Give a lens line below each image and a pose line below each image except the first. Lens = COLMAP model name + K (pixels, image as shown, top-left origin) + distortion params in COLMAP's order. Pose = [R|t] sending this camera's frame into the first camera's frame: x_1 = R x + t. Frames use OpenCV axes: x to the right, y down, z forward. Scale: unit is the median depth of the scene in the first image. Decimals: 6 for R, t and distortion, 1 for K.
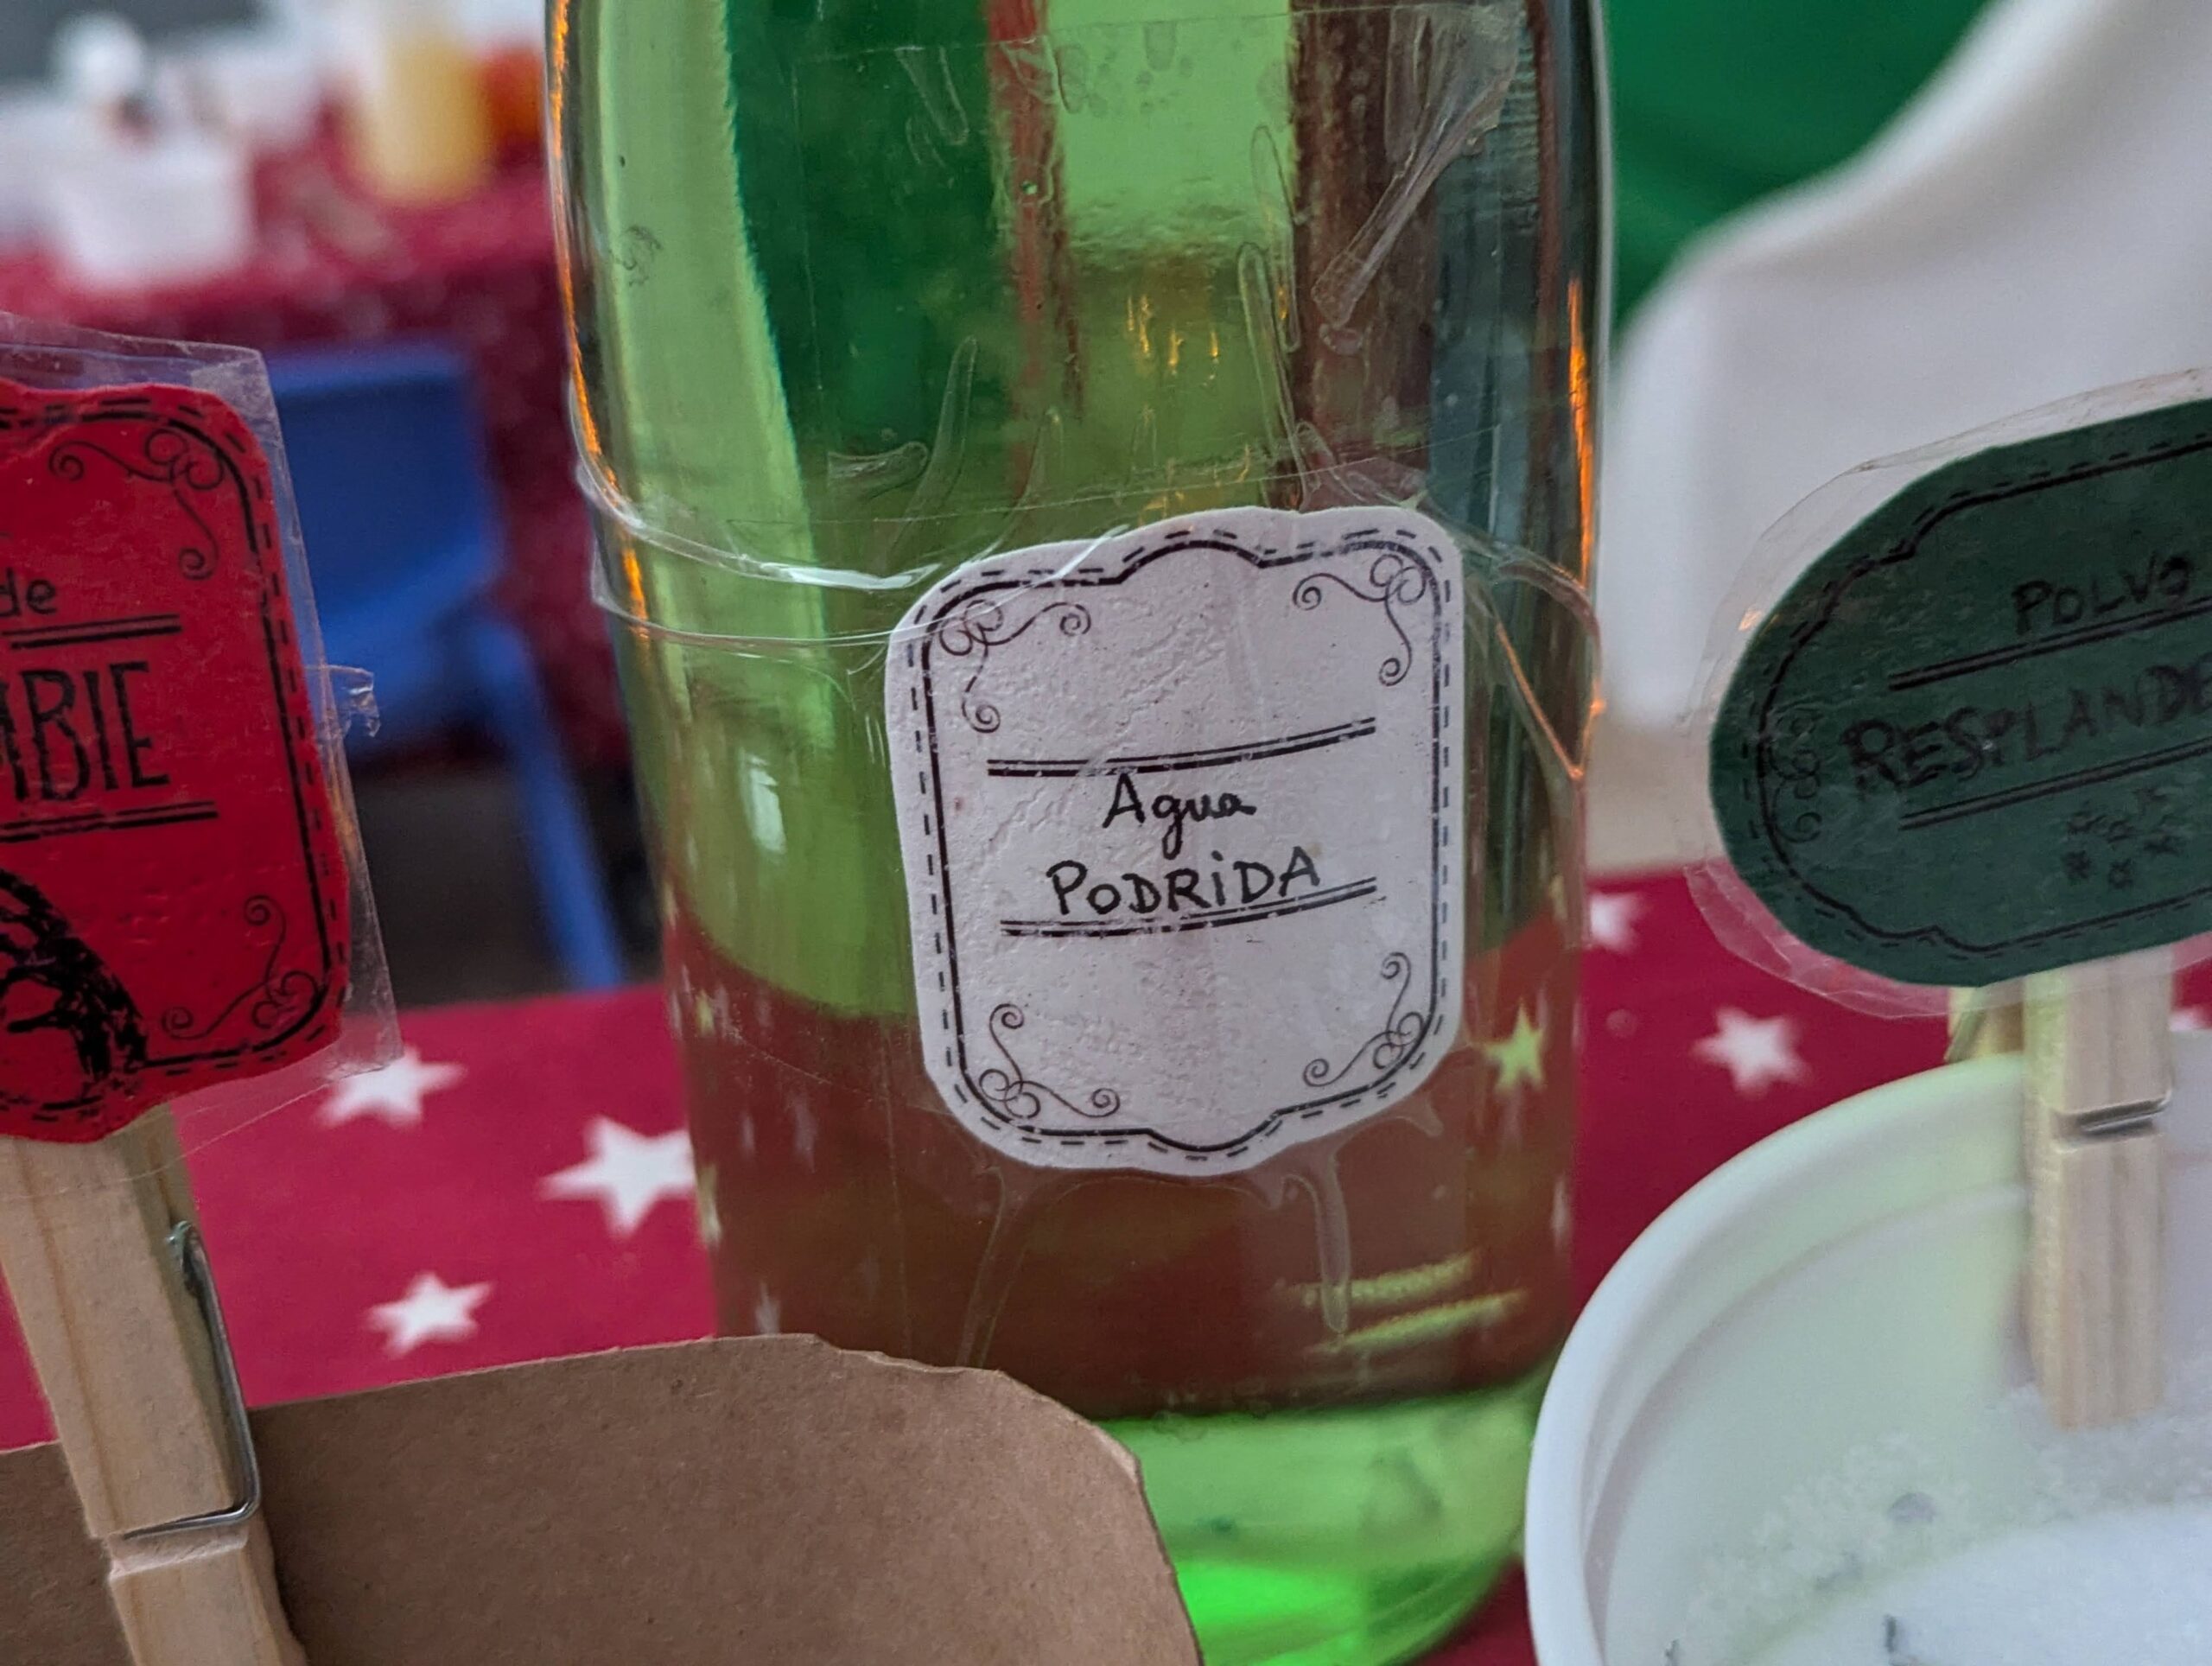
lens RADIAL K [[2403.5, 0, 1110.1], [0, 2403.5, 833.2], [0, 0, 1]] dist [-0.005714, 0.000000]
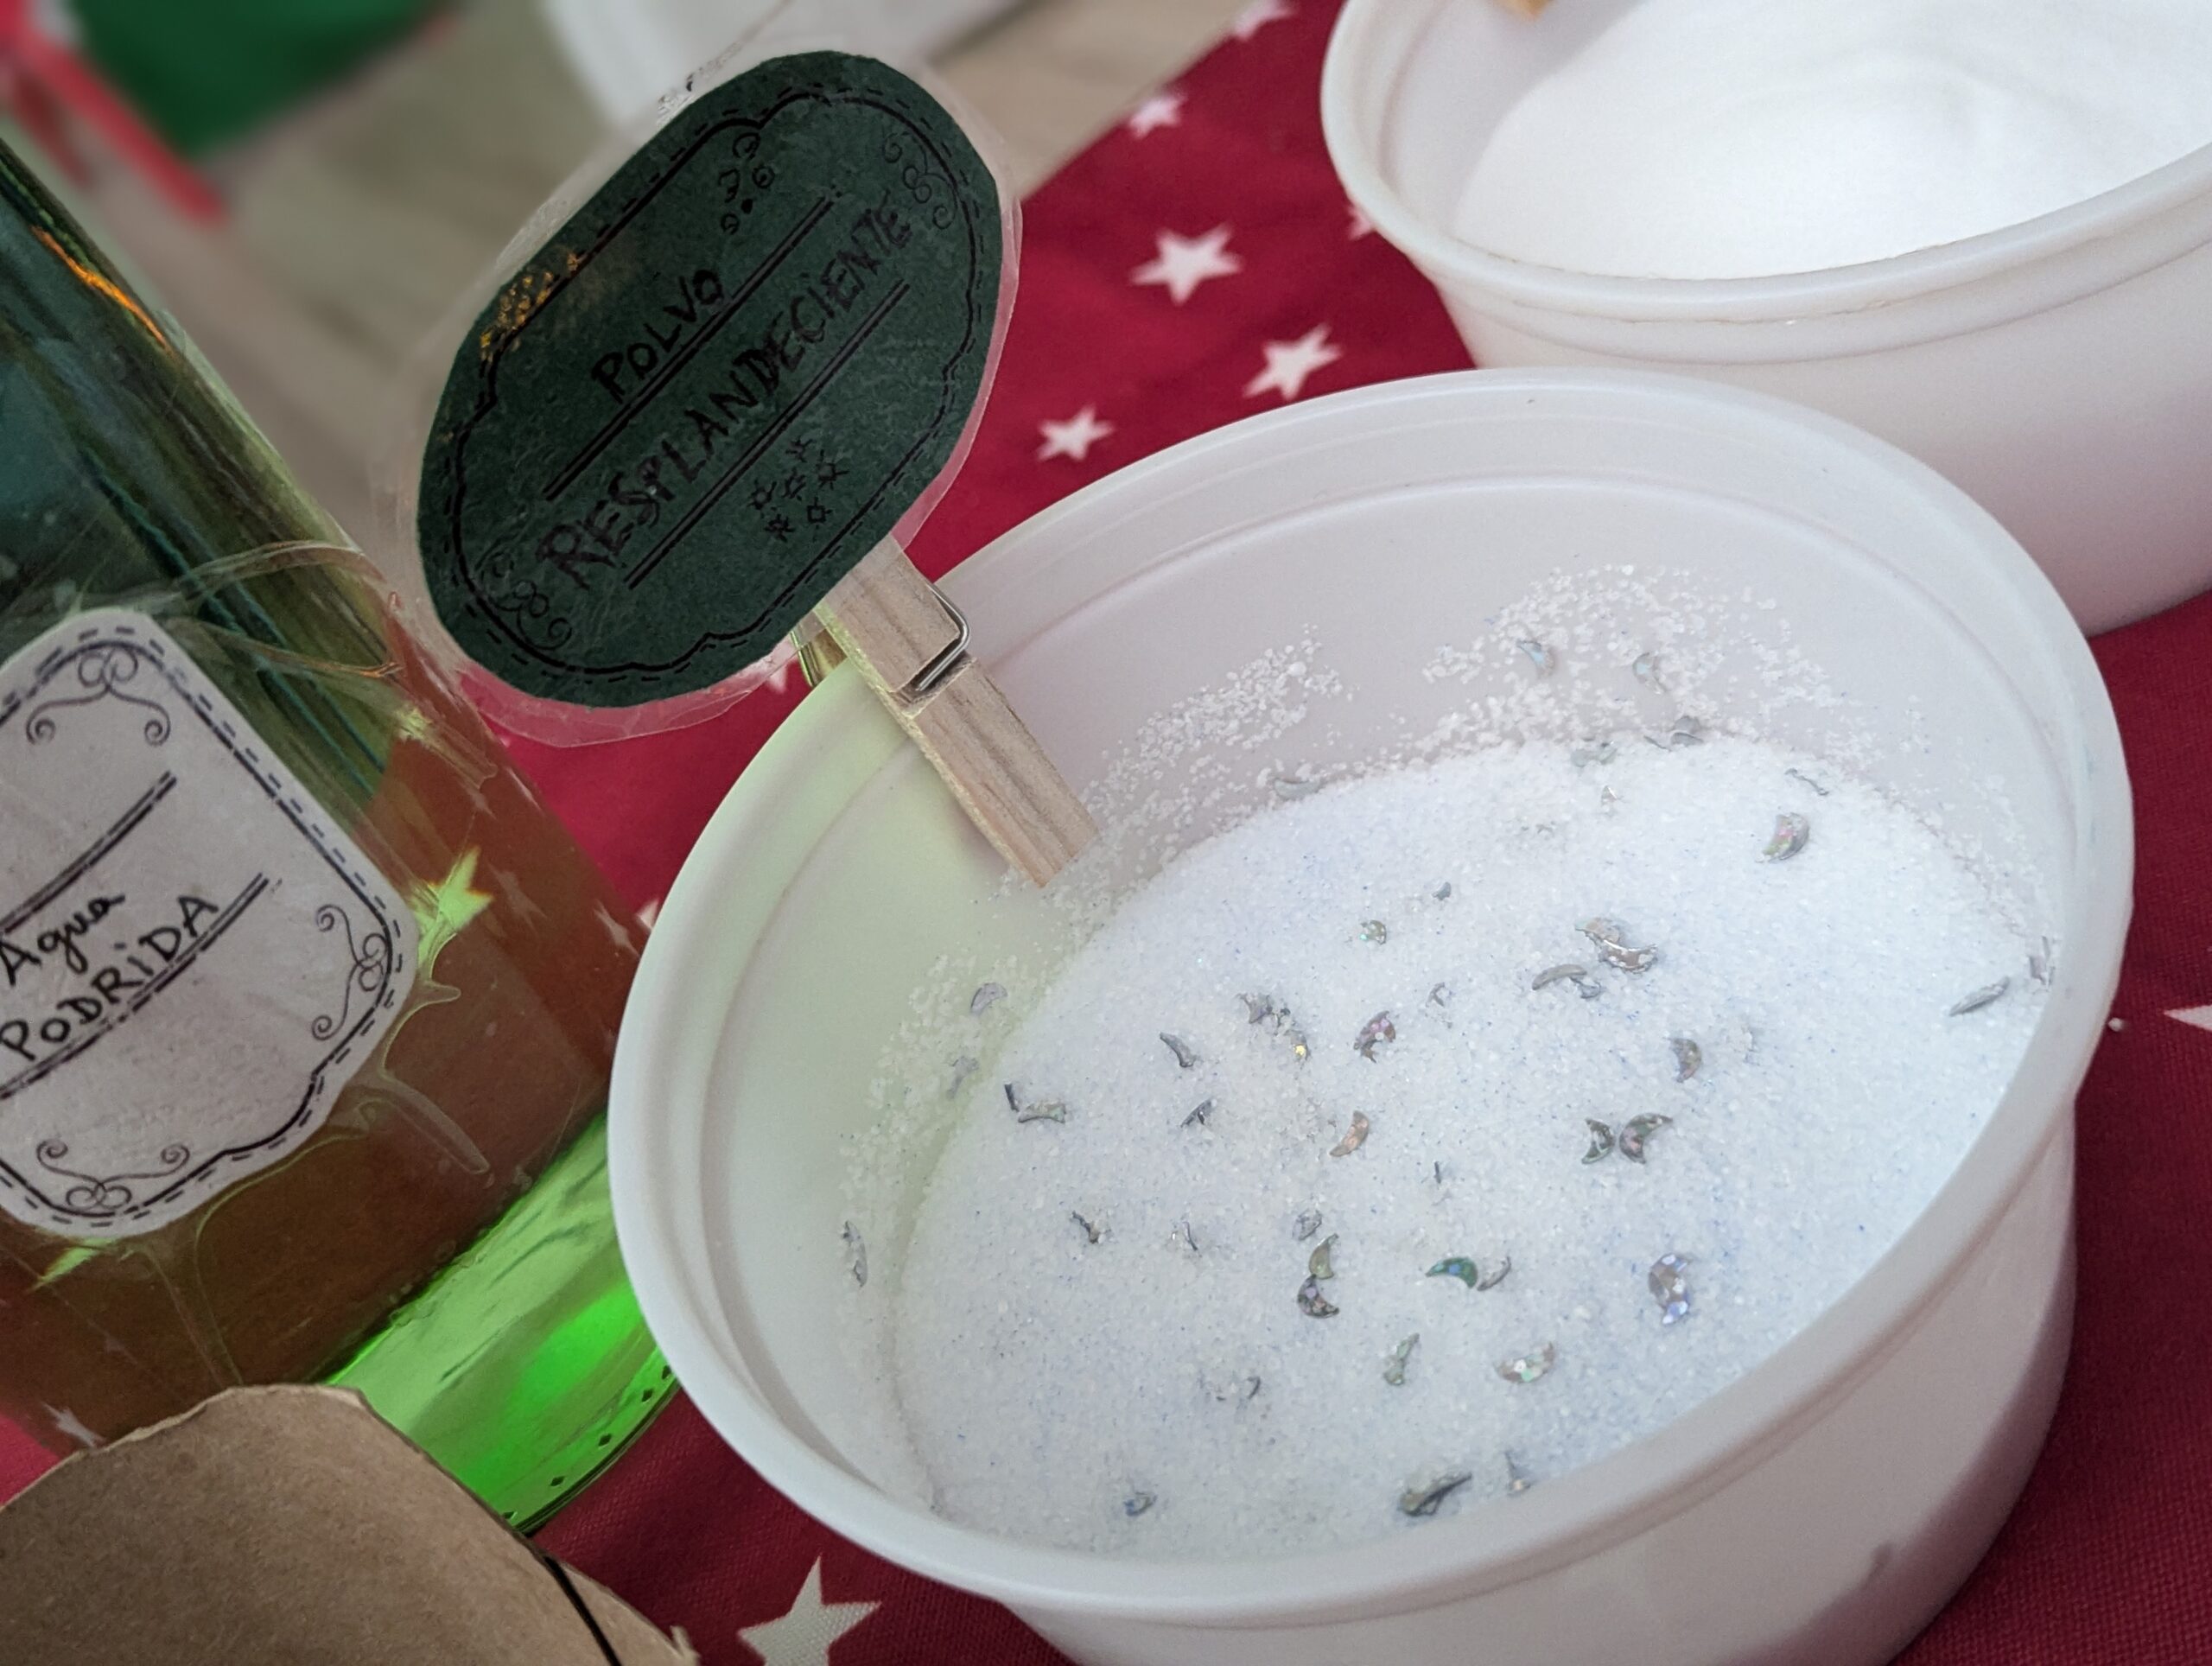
lens RADIAL K [[2403.5, 0, 1106.0], [0, 2403.5, 836.8], [0, 0, 1]] dist [-0.005714, 0.000000]
pose [[0.816227, -0.550127, 0.176448, 0.251443], [0.499420, 0.825411, 0.263204, -0.098867], [-0.290438, -0.126713, 0.948467, -0.221675]]
